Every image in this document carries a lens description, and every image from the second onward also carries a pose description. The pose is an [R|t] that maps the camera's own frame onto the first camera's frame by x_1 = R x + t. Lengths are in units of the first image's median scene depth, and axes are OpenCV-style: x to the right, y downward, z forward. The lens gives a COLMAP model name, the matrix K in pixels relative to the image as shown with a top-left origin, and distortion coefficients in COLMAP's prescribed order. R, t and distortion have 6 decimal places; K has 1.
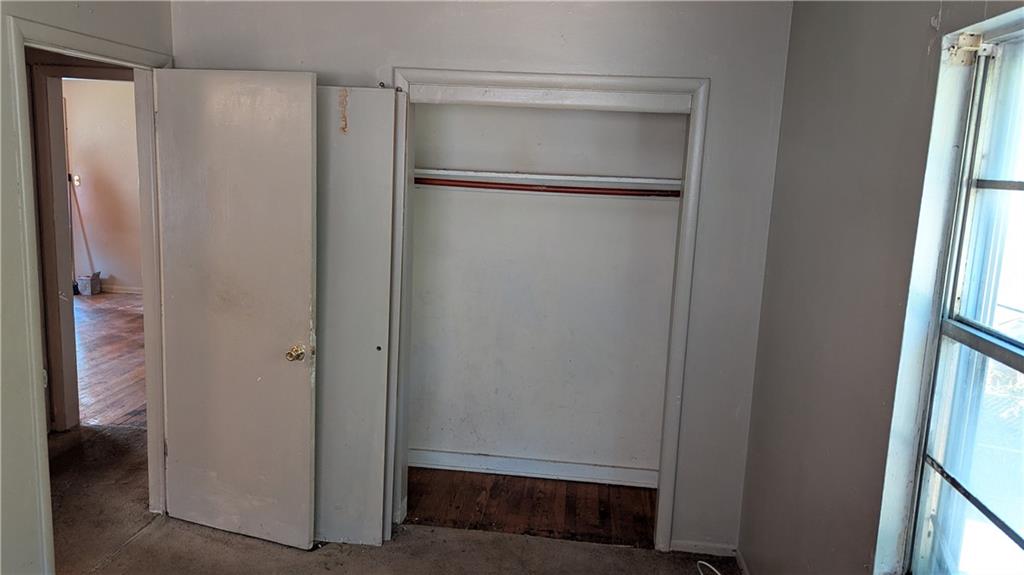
lens RADIAL K [[741.9, 0, 508.1], [0, 741.9, 284.2], [0, 0, 1]] dist [0.061338, -0.054261]
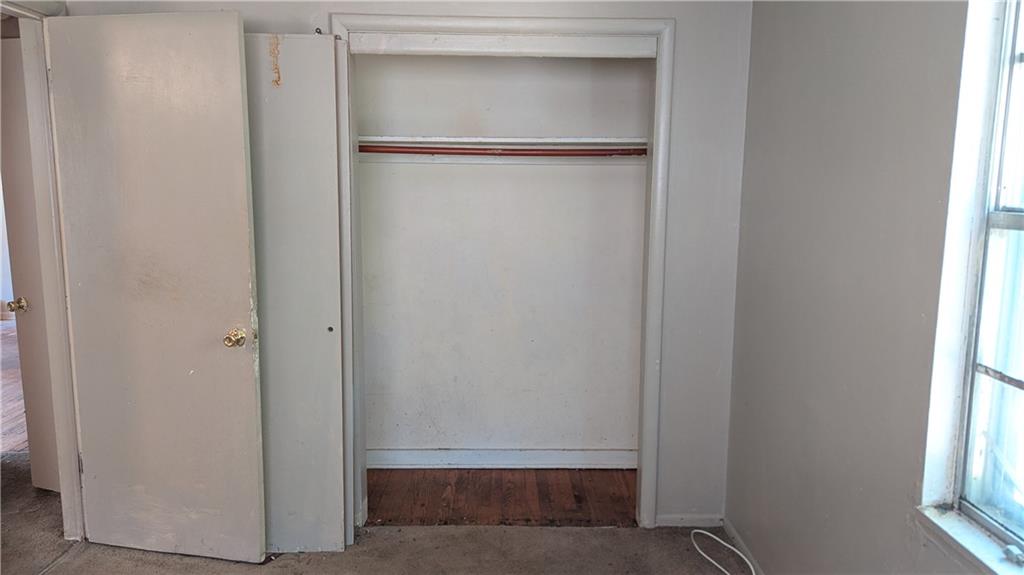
lens RADIAL K [[741.9, 0, 521.9], [0, 741.9, 293.4], [0, 0, 1]] dist [0.061338, -0.054261]
pose [[0.991202, -0.054769, 0.120495, -0.050793], [0.055930, 0.998415, -0.006275, 0.060864], [-0.119960, 0.012959, 0.992694, 0.083270]]
